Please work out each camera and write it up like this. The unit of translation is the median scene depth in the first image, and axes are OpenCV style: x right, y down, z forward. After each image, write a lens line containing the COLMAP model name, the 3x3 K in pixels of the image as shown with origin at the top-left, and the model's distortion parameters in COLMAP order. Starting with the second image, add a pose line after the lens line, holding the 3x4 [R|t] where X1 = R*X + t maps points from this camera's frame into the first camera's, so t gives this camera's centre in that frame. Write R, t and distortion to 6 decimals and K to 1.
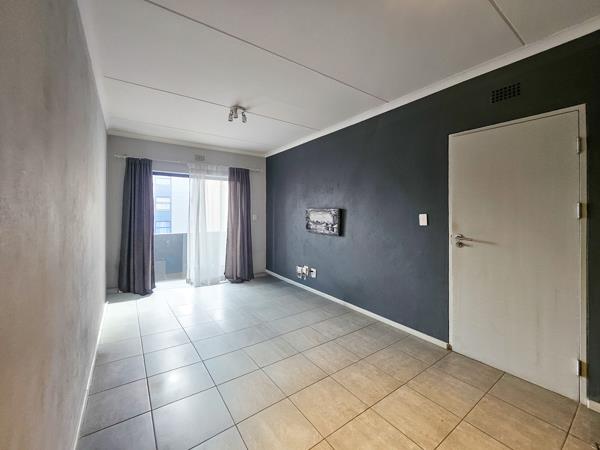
lens RADIAL K [[244.5, 0, 291.4], [0, 244.5, 212.9], [0, 0, 1]] dist [-0.002248, 0.000009]
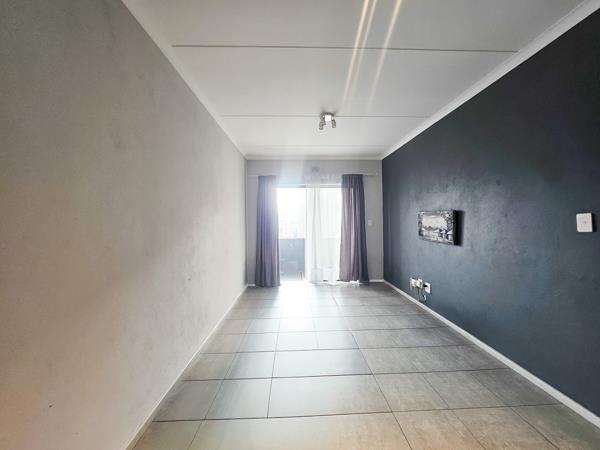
lens RADIAL K [[238.1, 0, 303.1], [0, 238.1, 219.9], [0, 0, 1]] dist [-0.002742, 0.000189]
pose [[0.850138, -0.015449, -0.526333, 0.168066], [0.014881, 0.999875, -0.005312, 0.008991], [0.526350, -0.003316, 0.850262, 0.082379]]
